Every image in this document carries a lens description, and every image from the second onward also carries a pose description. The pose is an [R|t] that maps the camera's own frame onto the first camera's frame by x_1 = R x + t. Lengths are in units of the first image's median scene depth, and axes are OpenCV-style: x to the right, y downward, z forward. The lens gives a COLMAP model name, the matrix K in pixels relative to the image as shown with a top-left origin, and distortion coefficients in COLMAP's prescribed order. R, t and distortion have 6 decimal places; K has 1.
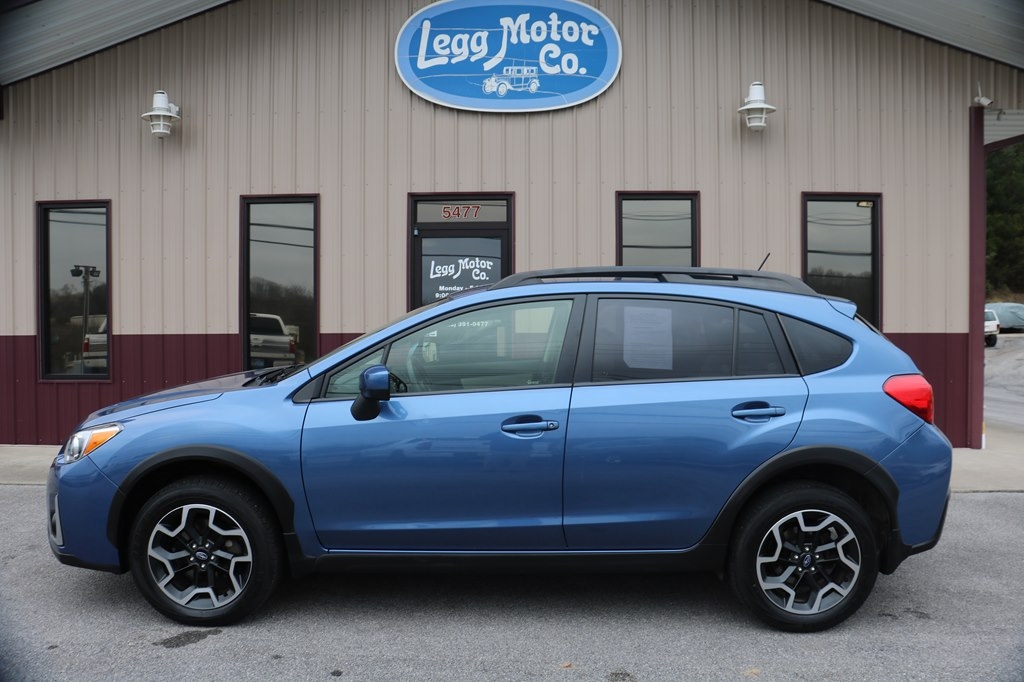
lens RADIAL K [[906.6, 0, 509.9], [0, 906.6, 347.5], [0, 0, 1]] dist [-0.156872, 0.160356]
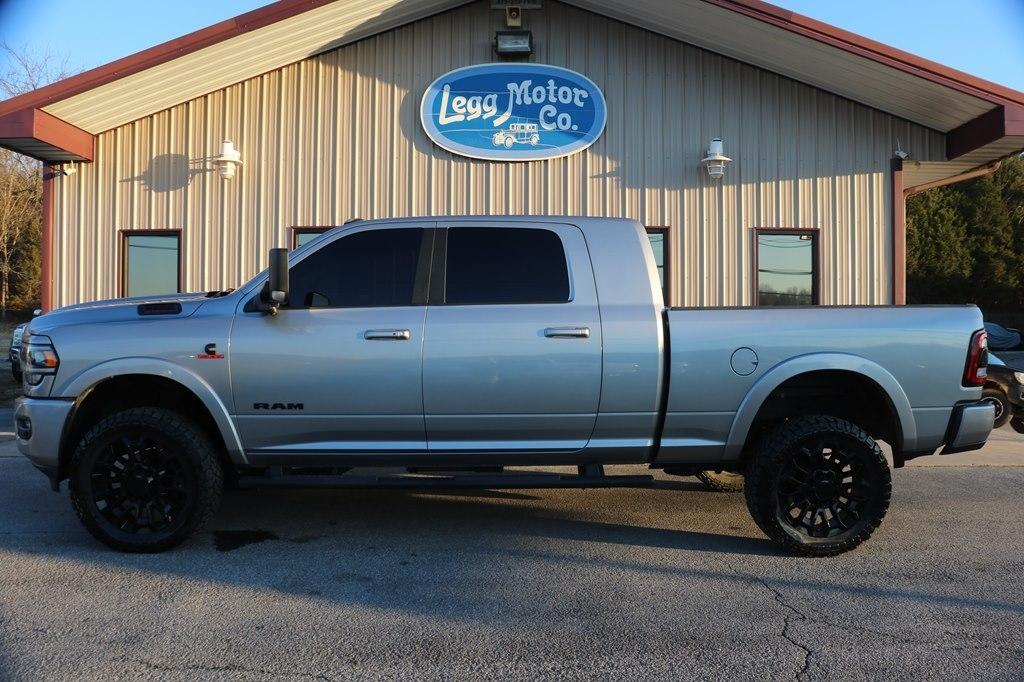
lens RADIAL K [[906.6, 0, 510.3], [0, 906.6, 331.8], [0, 0, 1]] dist [-0.156872, 0.160356]
pose [[0.999956, 0.005846, 0.007353, -0.014048], [-0.005592, 0.999404, -0.034067, 0.011818], [-0.007548, 0.034025, 0.999392, -0.216935]]
